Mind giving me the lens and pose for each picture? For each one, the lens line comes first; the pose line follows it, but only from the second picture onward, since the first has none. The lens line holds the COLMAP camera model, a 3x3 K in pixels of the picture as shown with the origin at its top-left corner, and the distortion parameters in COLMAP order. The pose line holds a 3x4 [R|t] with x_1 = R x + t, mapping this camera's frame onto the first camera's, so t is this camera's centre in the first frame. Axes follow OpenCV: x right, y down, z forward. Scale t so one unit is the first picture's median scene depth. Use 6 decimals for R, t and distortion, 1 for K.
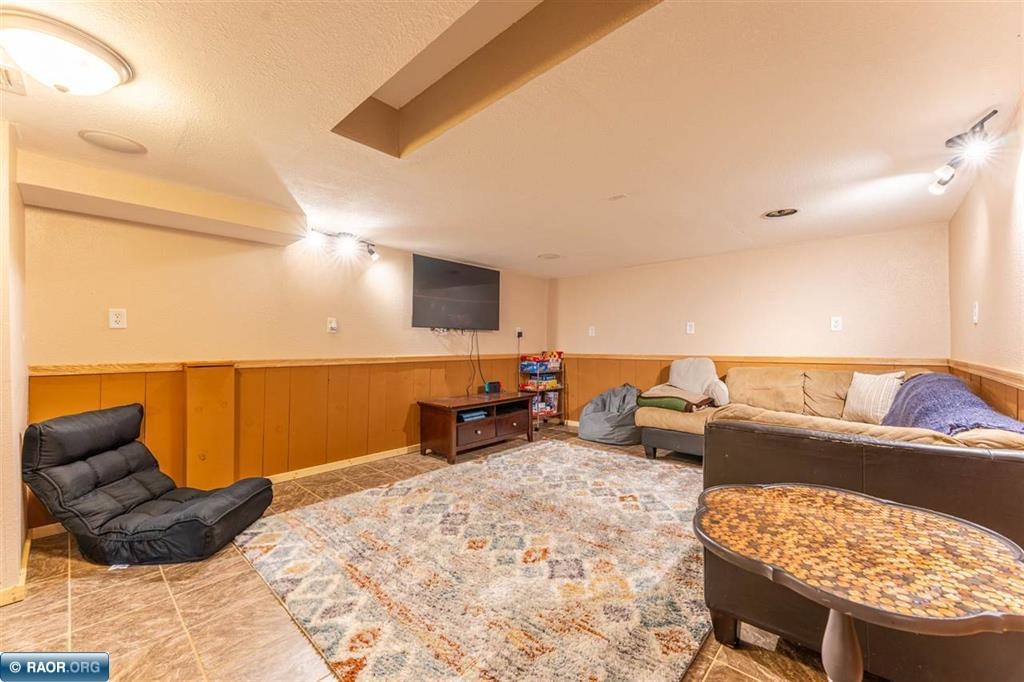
lens RADIAL K [[406.7, 0, 506.8], [0, 406.7, 343.8], [0, 0, 1]] dist [0.001432, 0.000004]
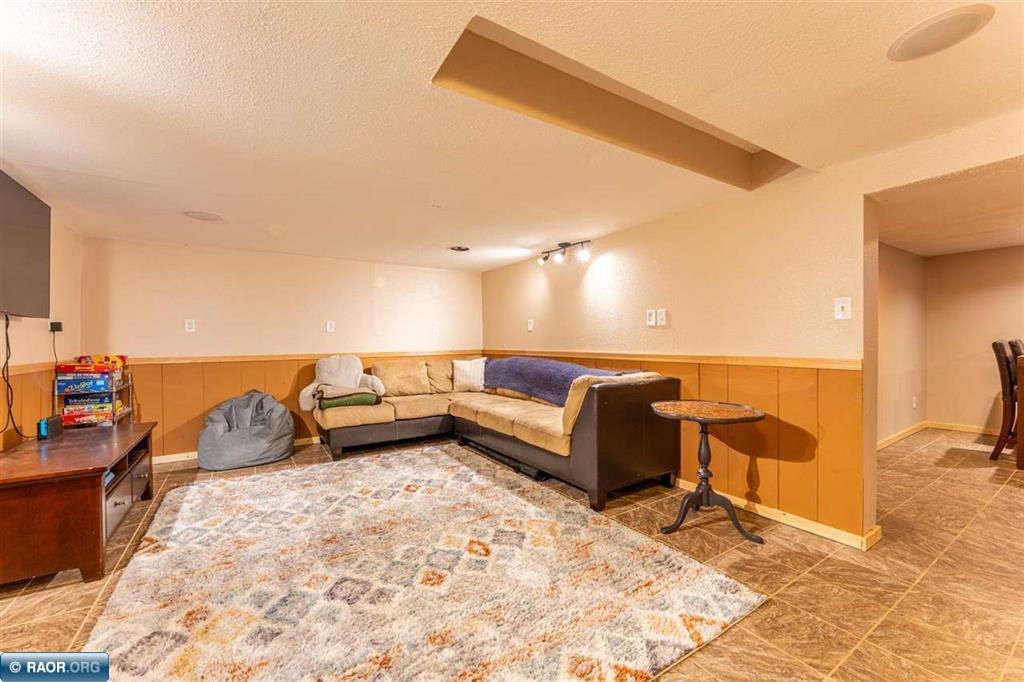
lens RADIAL K [[406.7, 0, 506.8], [0, 406.7, 343.8], [0, 0, 1]] dist [0.001432, 0.000004]
pose [[0.248832, -0.007850, 0.968515, -0.537540], [0.005578, 0.999962, 0.006671, 0.000010], [-0.968531, 0.003742, 0.248866, 0.404019]]
